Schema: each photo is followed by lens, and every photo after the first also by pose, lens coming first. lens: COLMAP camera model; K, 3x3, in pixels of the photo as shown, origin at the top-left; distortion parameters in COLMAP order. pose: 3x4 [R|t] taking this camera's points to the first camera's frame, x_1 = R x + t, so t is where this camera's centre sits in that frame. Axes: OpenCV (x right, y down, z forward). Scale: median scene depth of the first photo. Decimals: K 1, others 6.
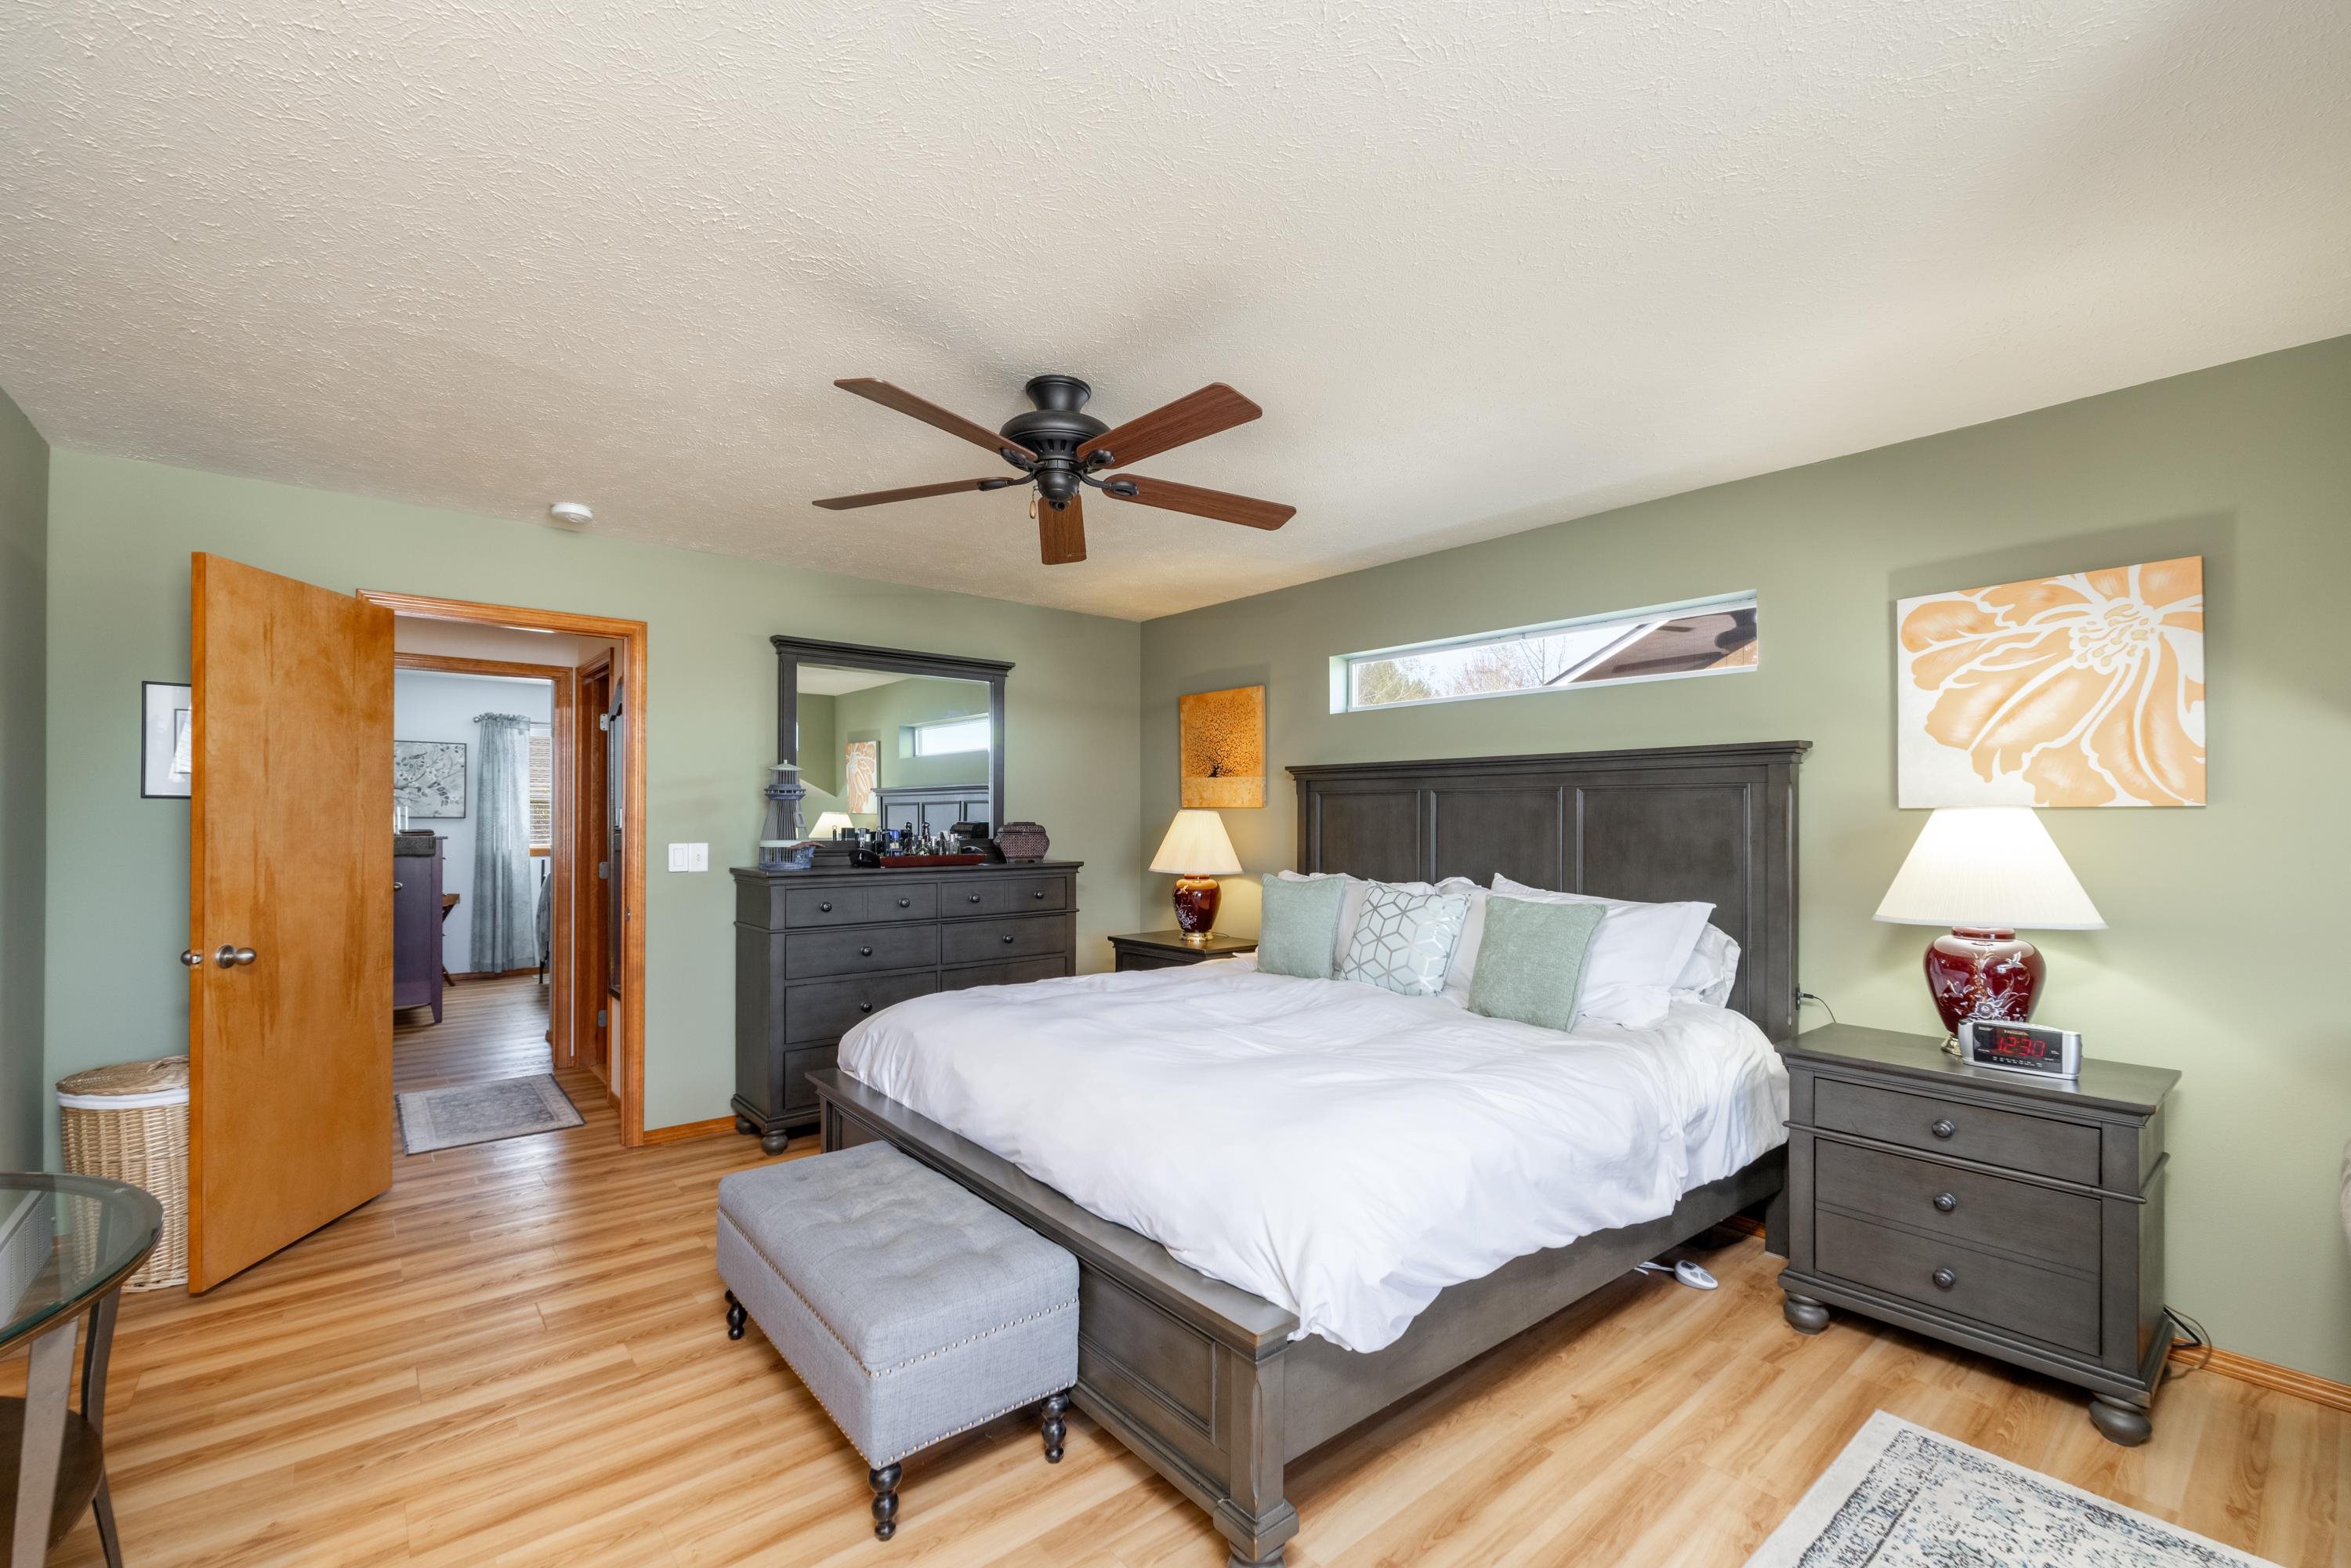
lens RADIAL K [[1010.2, 0, 1230.0], [0, 1010.2, 815.9], [0, 0, 1]] dist [-0.000278, 0.000182]
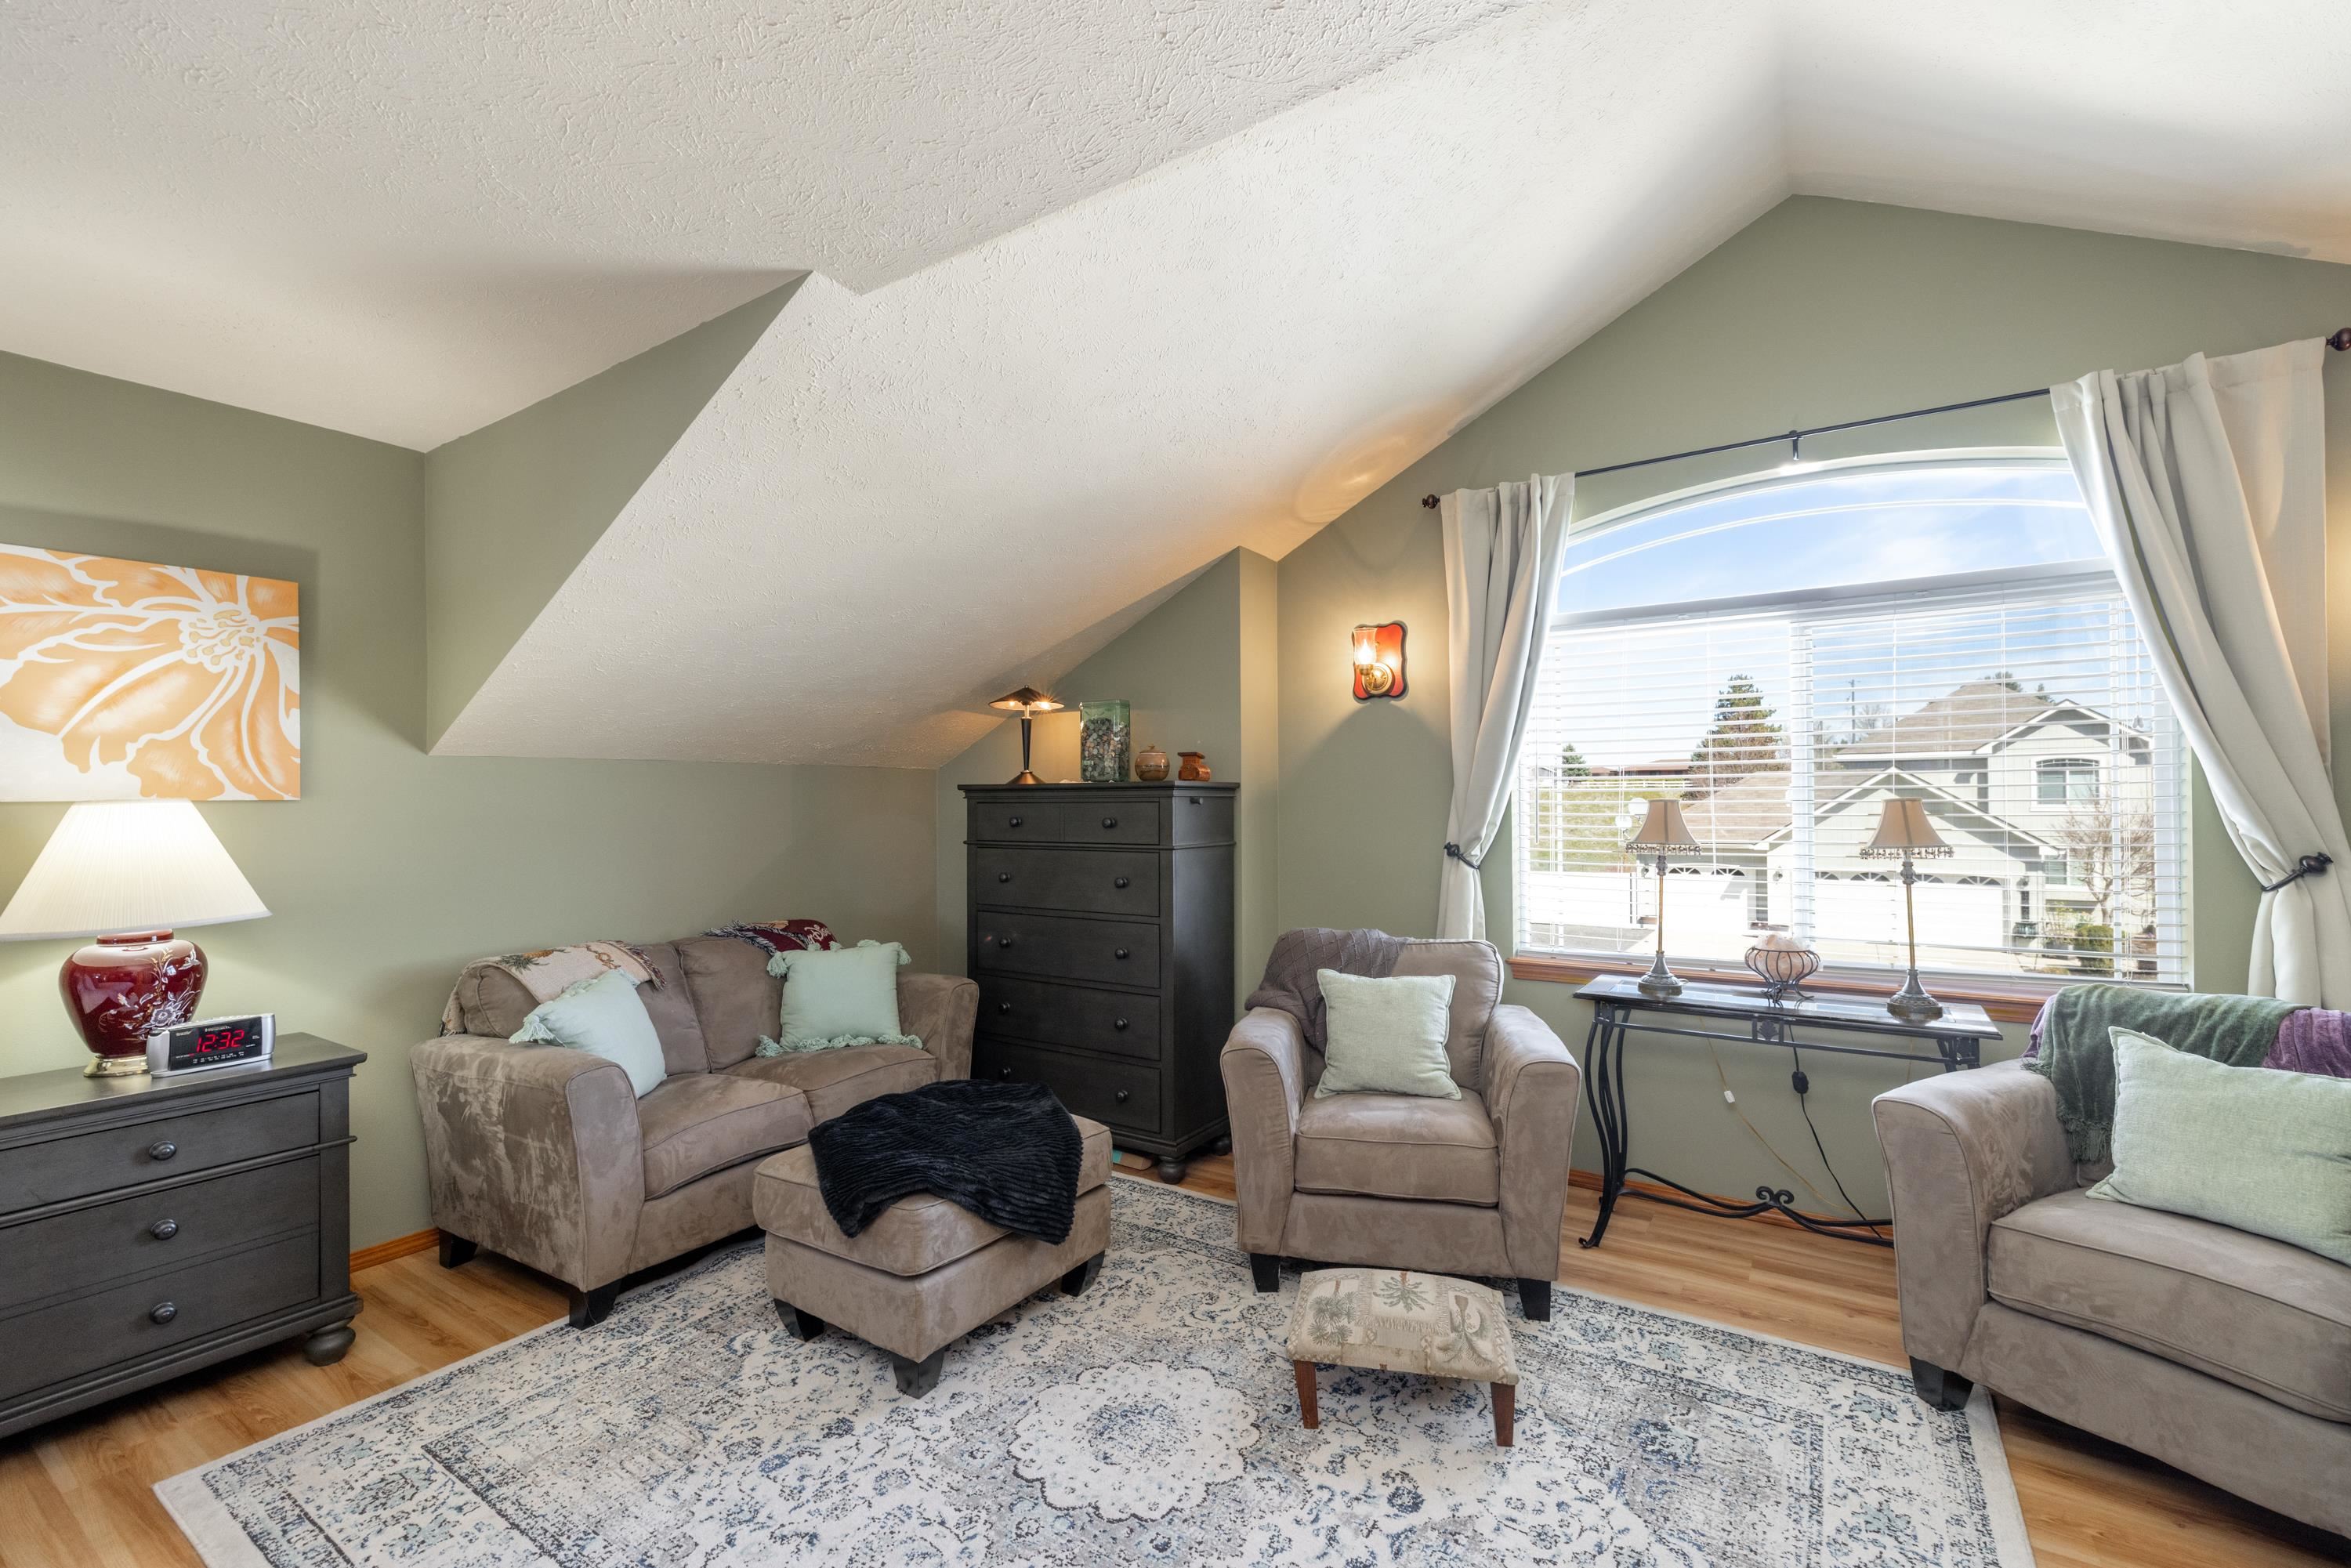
lens RADIAL K [[1010.2, 0, 1164.2], [0, 1010.2, 791.9], [0, 0, 1]] dist [-0.000278, 0.000182]
pose [[-0.258378, 0.010101, 0.965991, -0.390979], [0.005023, 0.999946, -0.009113, -0.003475], [-0.966031, 0.002498, -0.258415, 0.330440]]
